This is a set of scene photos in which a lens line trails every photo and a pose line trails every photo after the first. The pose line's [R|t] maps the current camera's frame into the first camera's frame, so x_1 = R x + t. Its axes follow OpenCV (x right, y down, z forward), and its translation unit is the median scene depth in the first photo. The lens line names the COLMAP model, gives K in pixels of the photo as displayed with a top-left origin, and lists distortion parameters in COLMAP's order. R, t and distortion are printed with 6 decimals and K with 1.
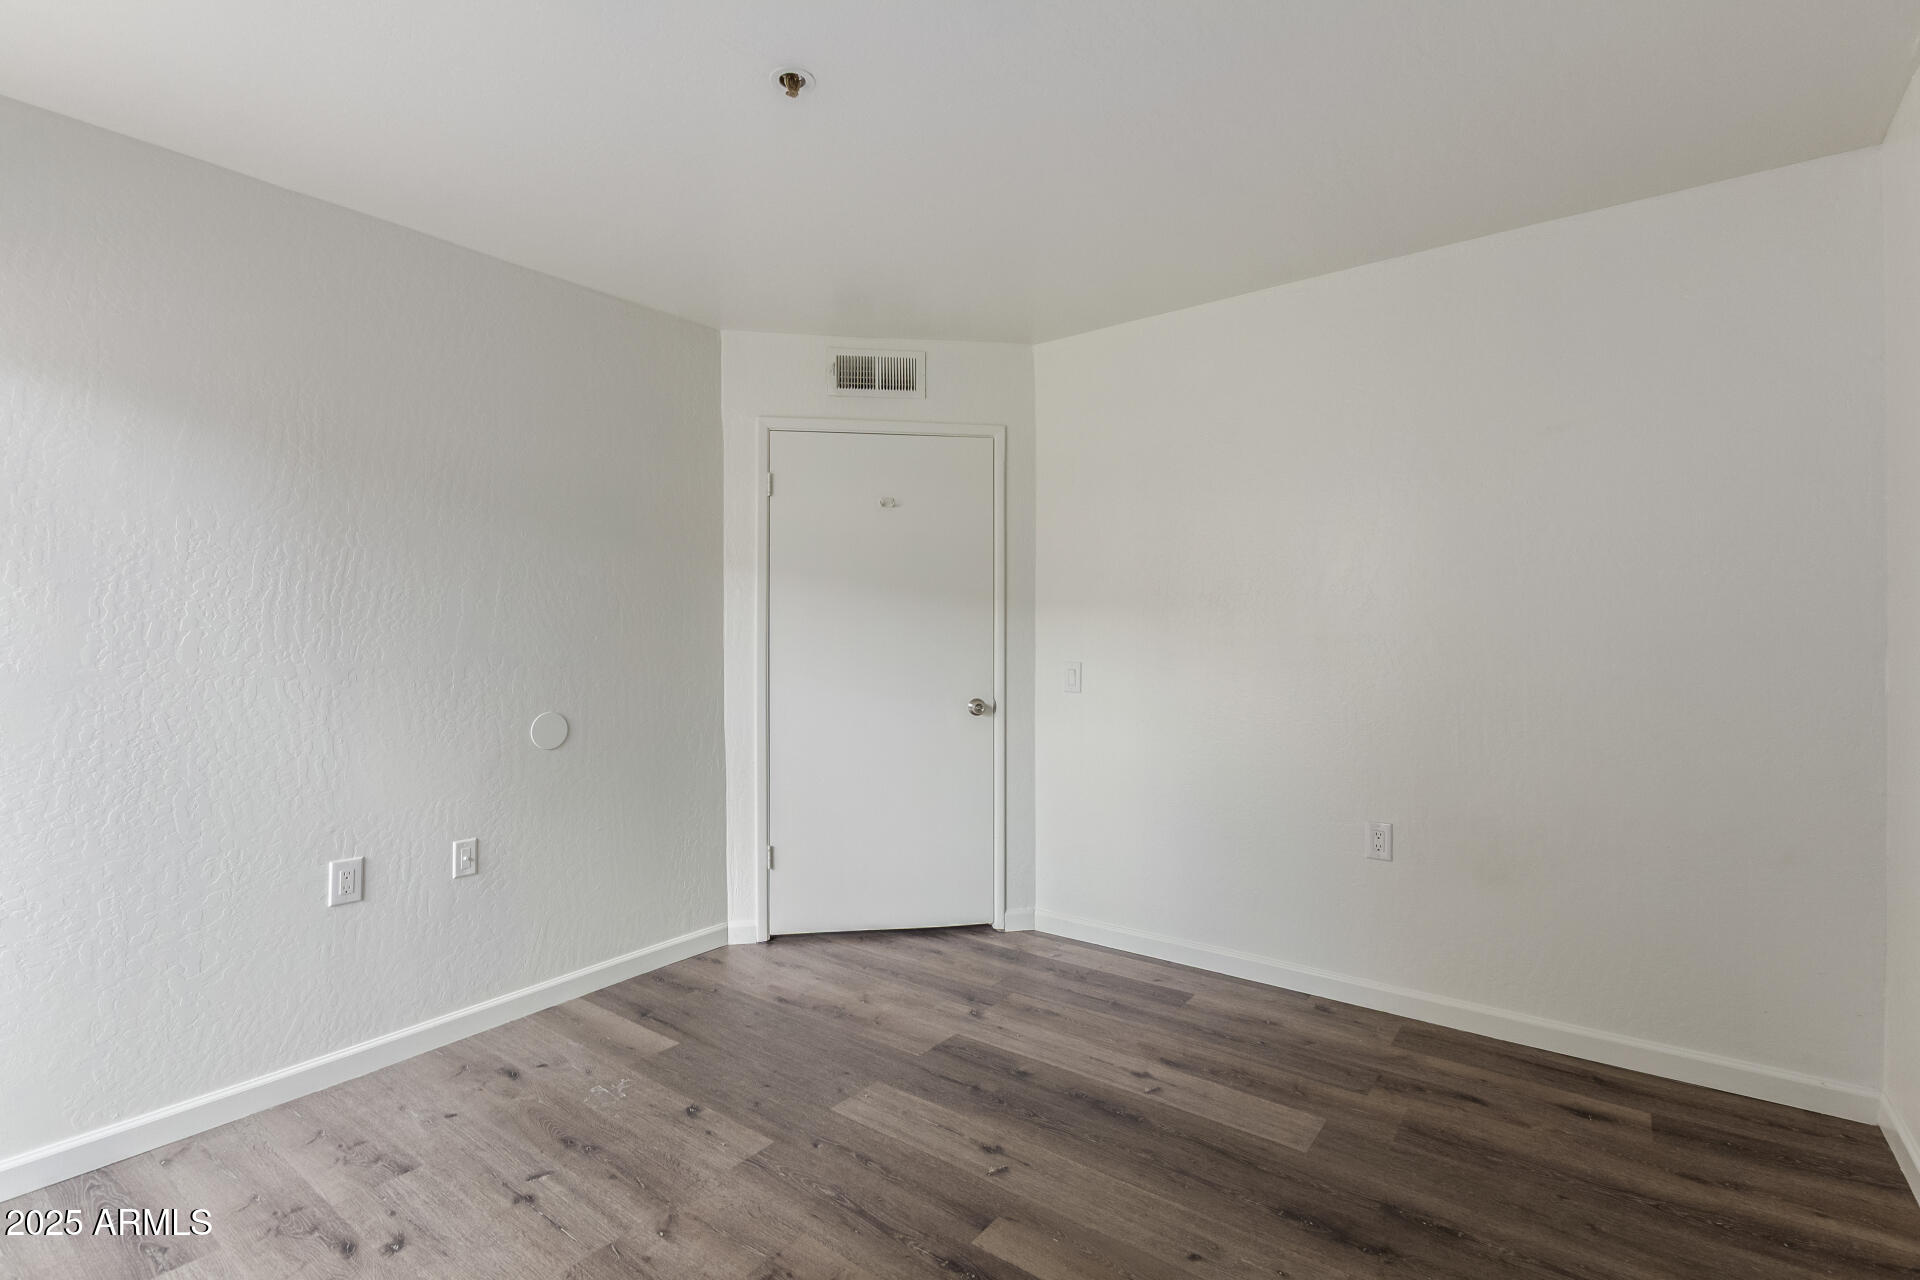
lens RADIAL K [[888.1, 0, 959.3], [0, 888.1, 628.8], [0, 0, 1]] dist [0.009306, -0.005448]
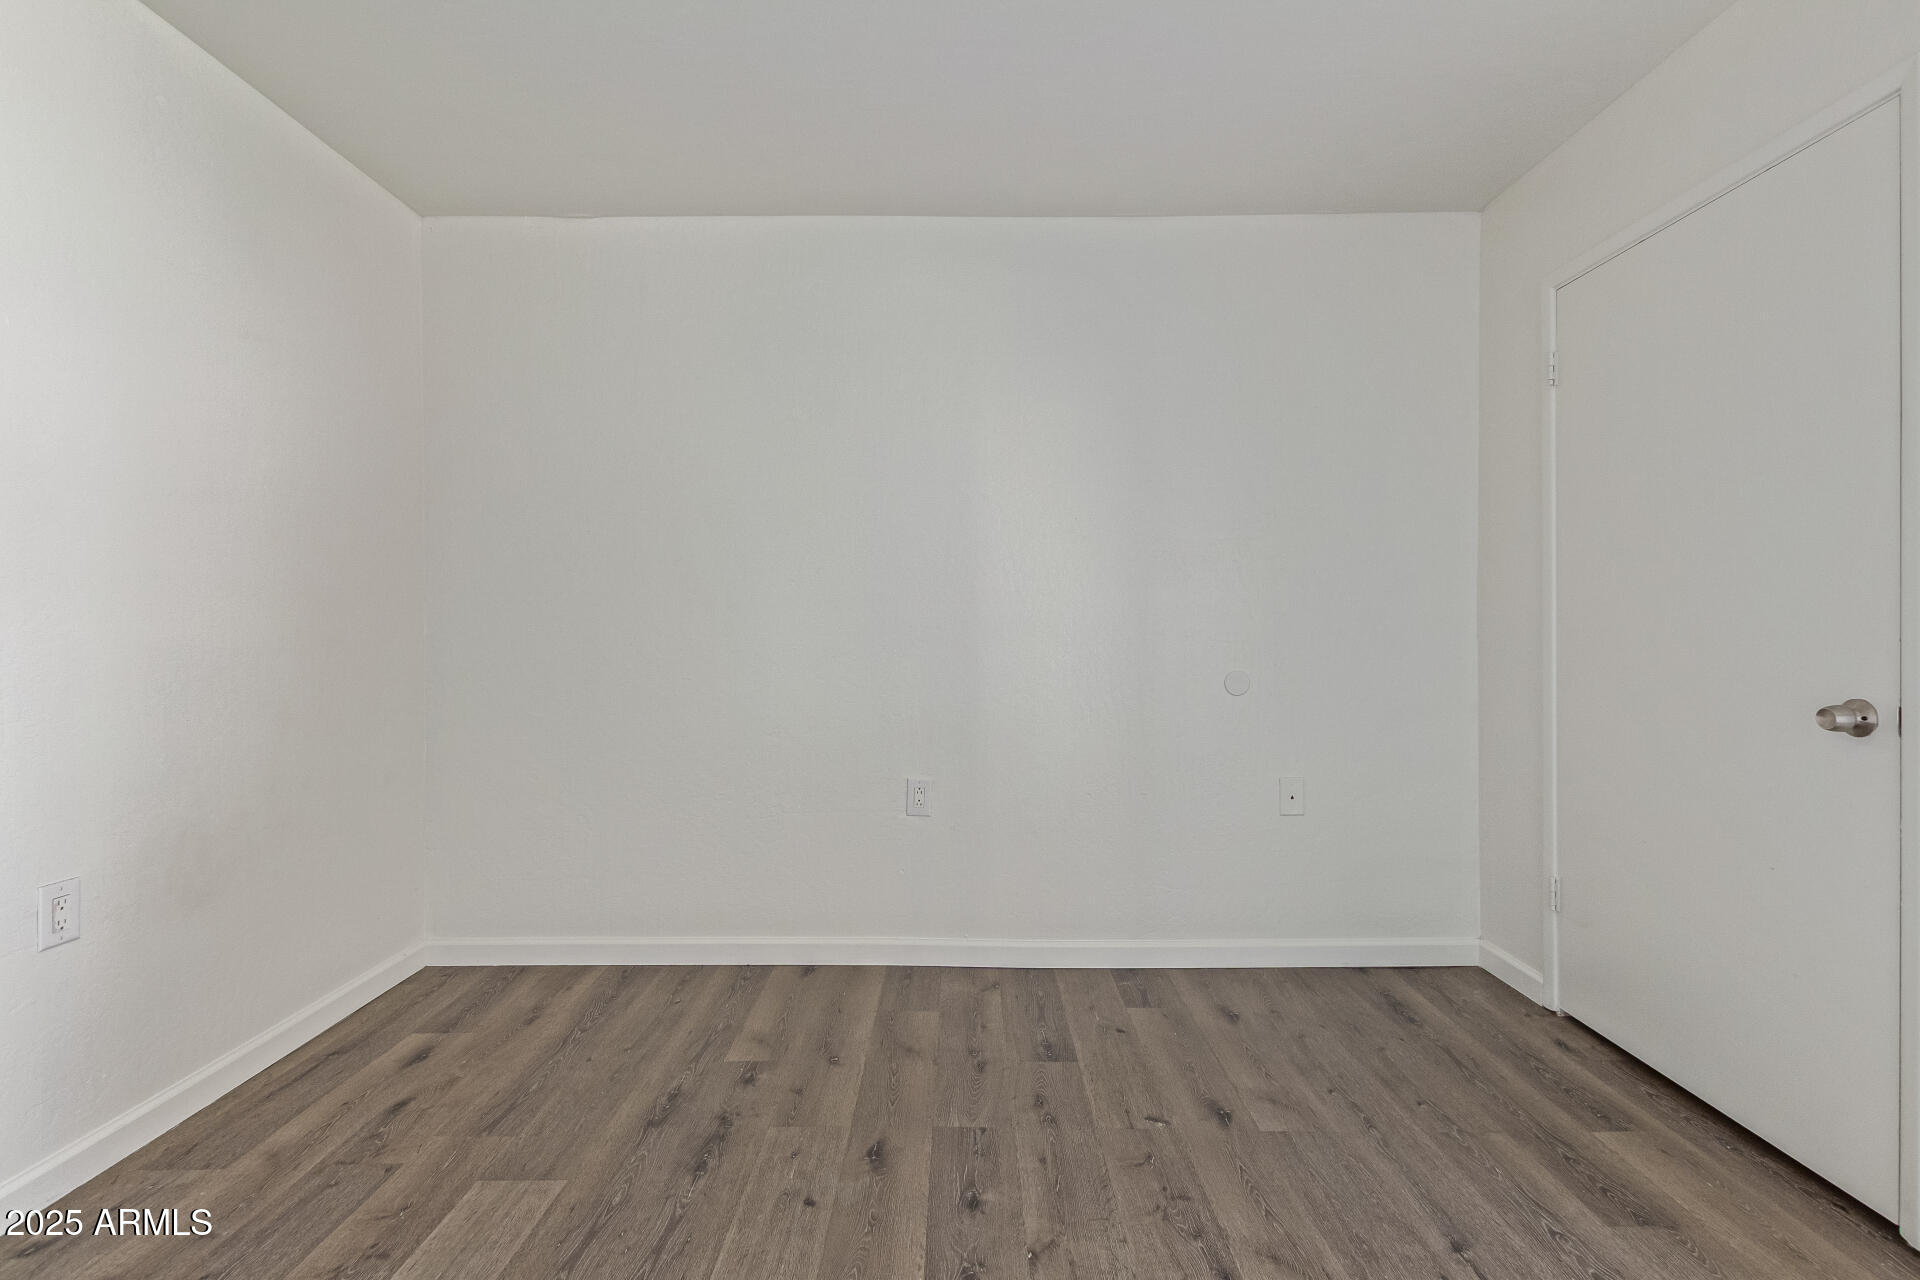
lens RADIAL K [[888.1, 0, 943.4], [0, 888.1, 629.1], [0, 0, 1]] dist [0.009306, -0.005448]
pose [[-0.594403, 0.001688, 0.804166, -0.486475], [0.000077, 0.999998, -0.002042, 0.060734], [-0.804168, -0.001151, -0.594401, 1.163253]]
